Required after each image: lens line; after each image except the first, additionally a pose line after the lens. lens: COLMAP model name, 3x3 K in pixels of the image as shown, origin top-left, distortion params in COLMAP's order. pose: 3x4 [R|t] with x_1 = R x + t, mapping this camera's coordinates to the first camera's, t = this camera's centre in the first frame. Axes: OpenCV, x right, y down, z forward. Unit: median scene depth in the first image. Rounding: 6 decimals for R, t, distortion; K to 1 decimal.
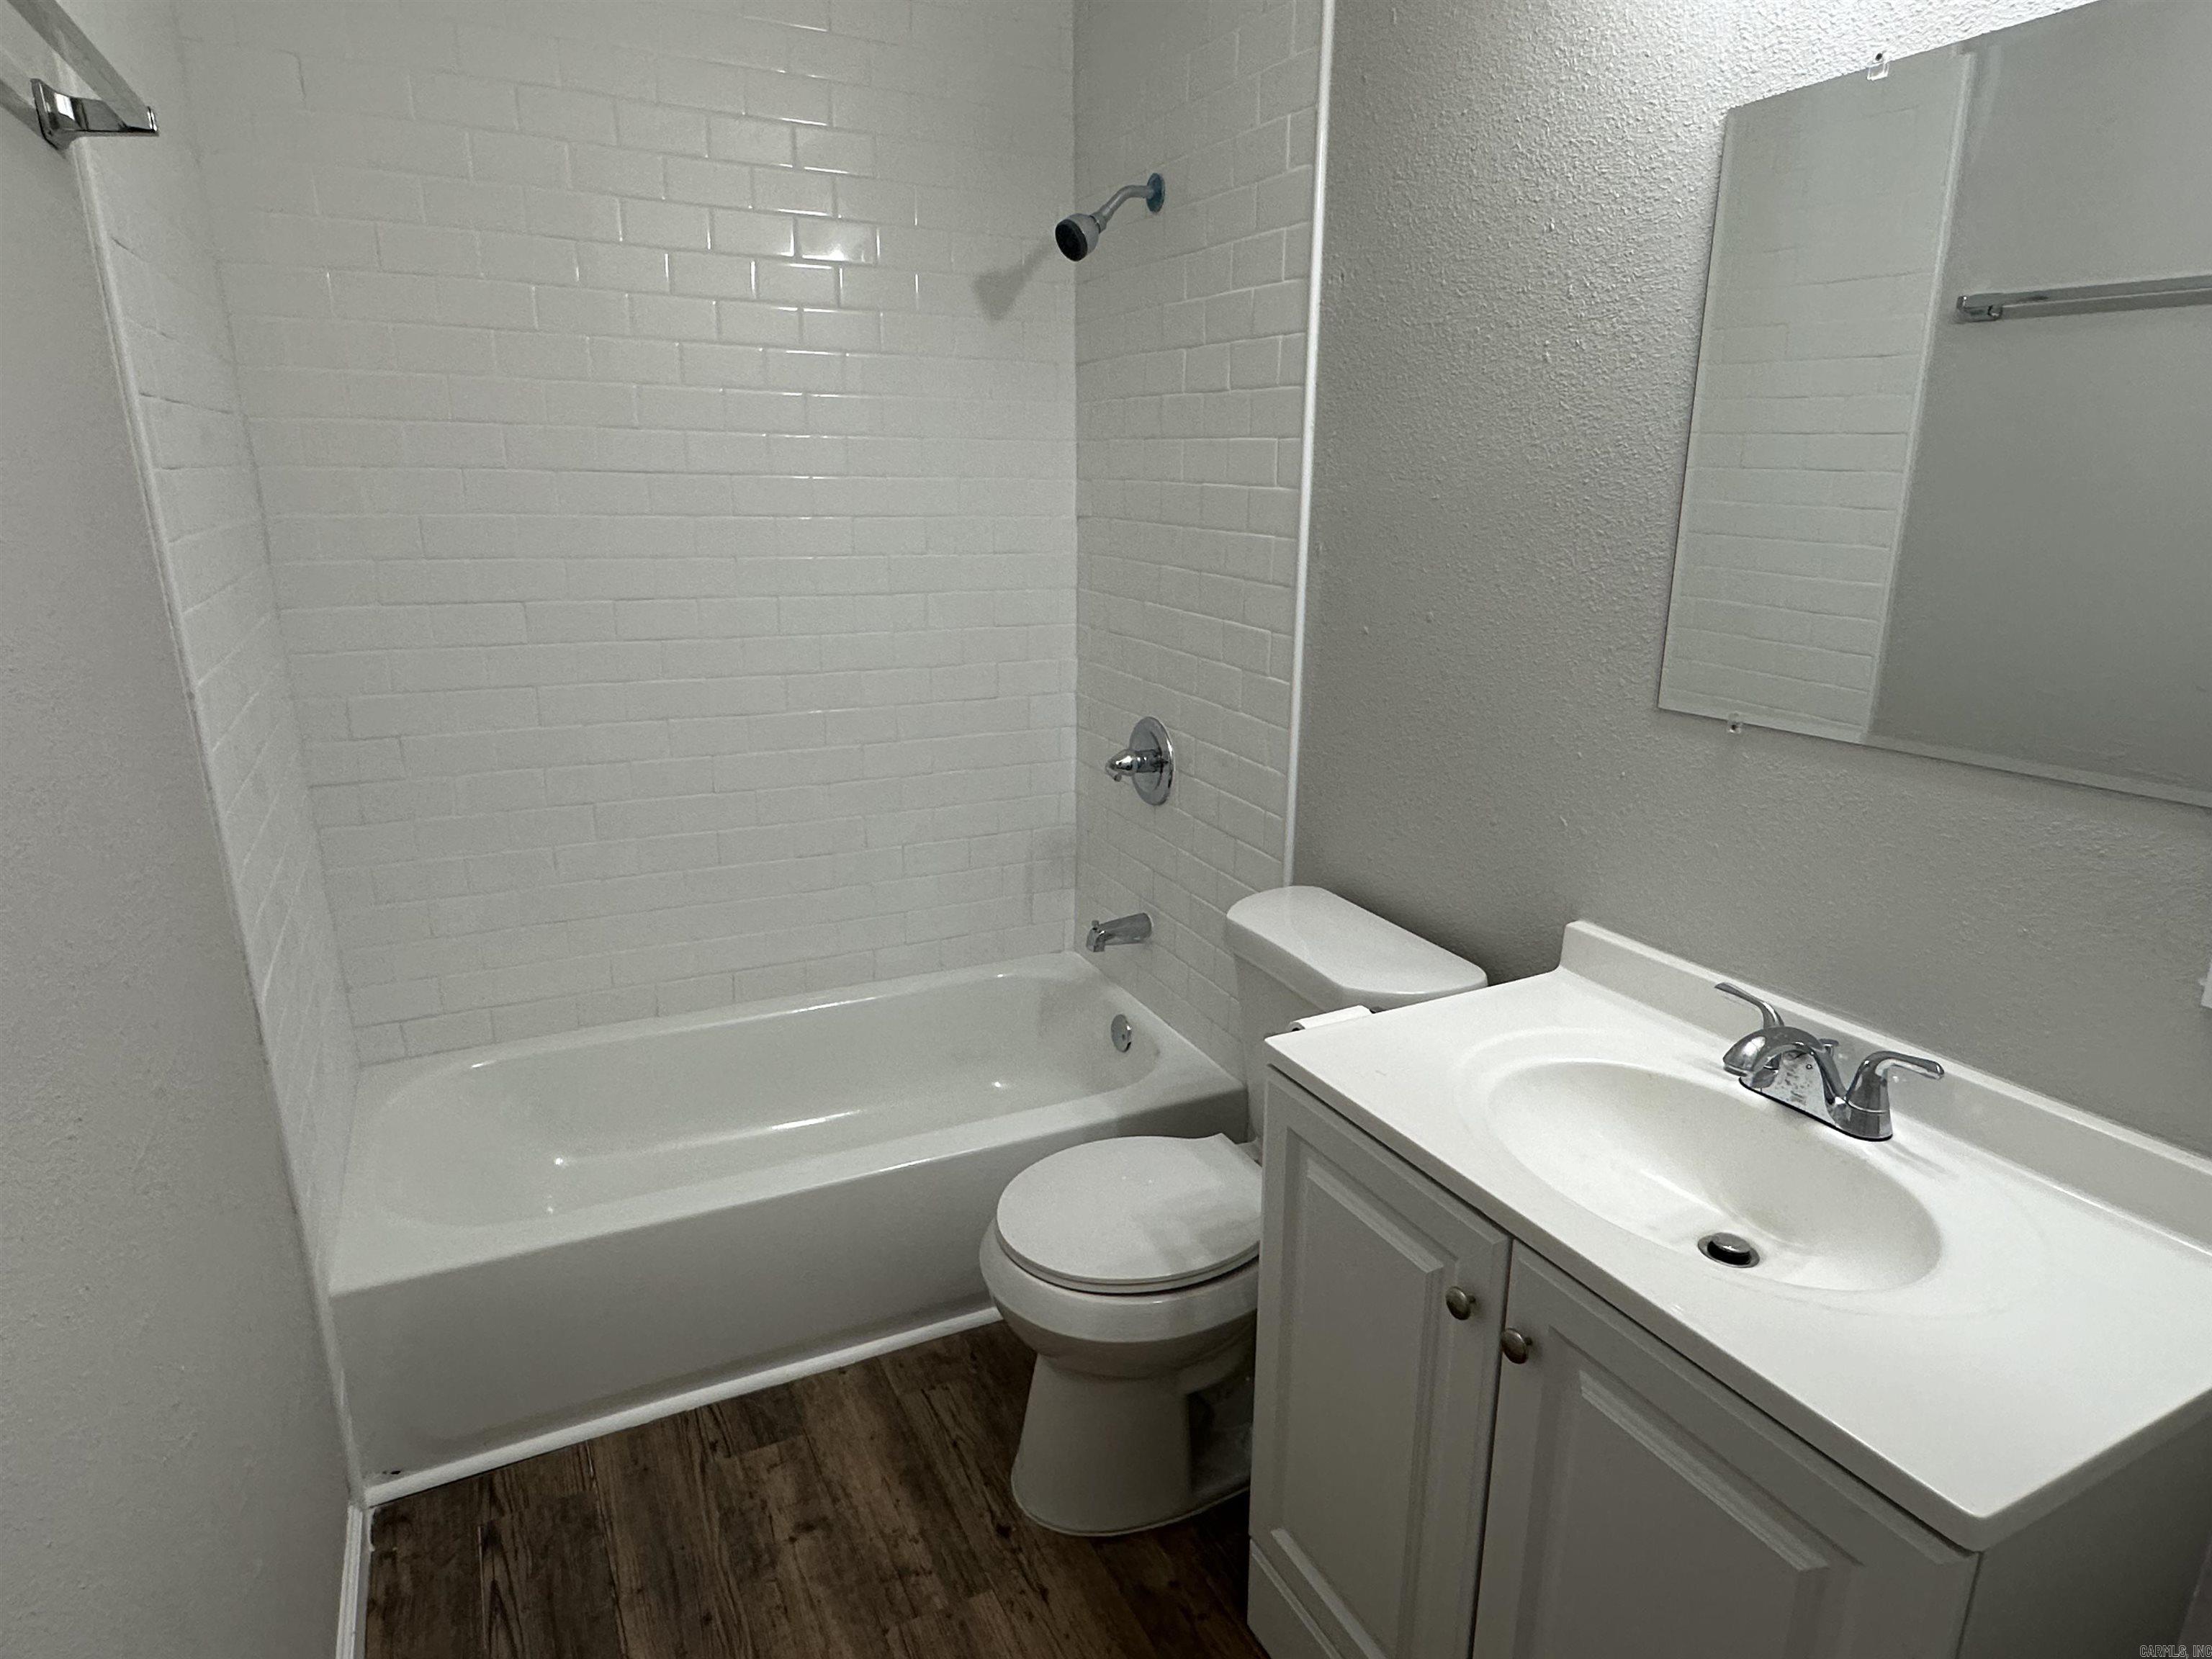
lens RADIAL K [[1247.4, 0, 1103.4], [0, 1247.4, 834.4], [0, 0, 1]] dist [-0.005705, 0.000467]
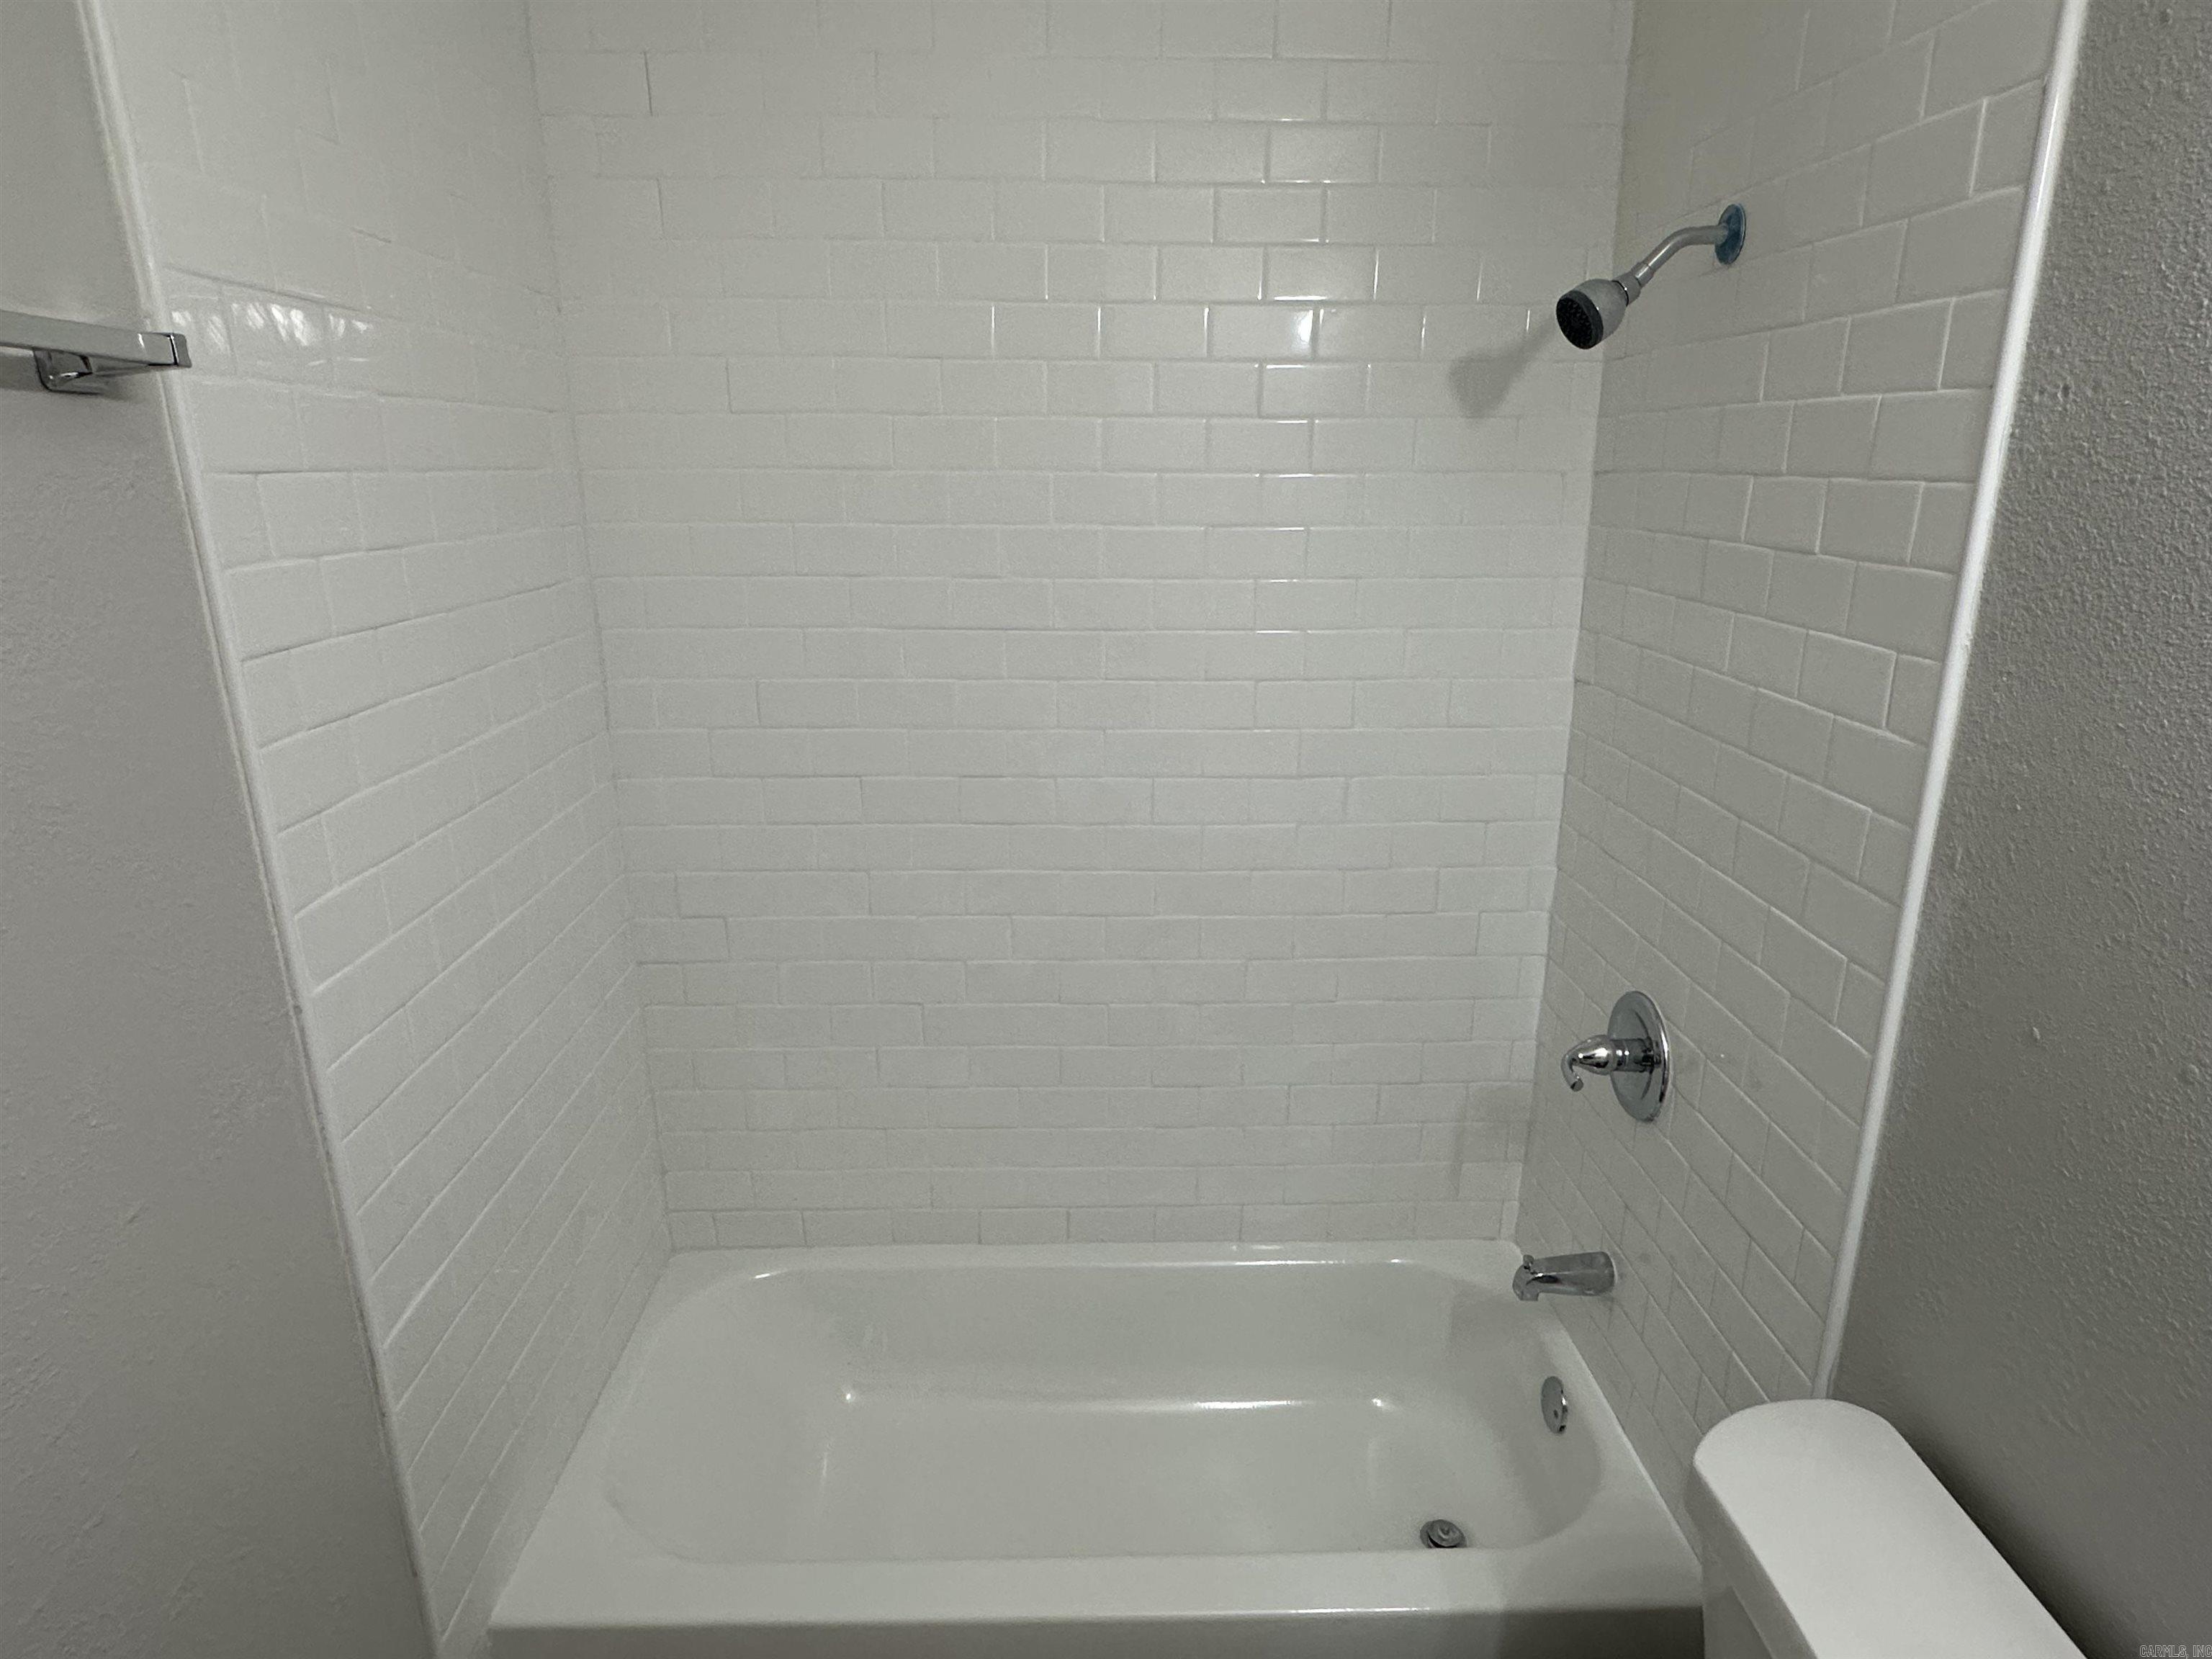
lens RADIAL K [[1247.4, 0, 1103.4], [0, 1247.4, 834.4], [0, 0, 1]] dist [-0.005705, 0.000467]
pose [[0.903085, 0.109114, -0.415369, 0.049413], [-0.108309, 0.993788, 0.025578, -0.184479], [0.415579, 0.021889, 0.909293, 0.280351]]
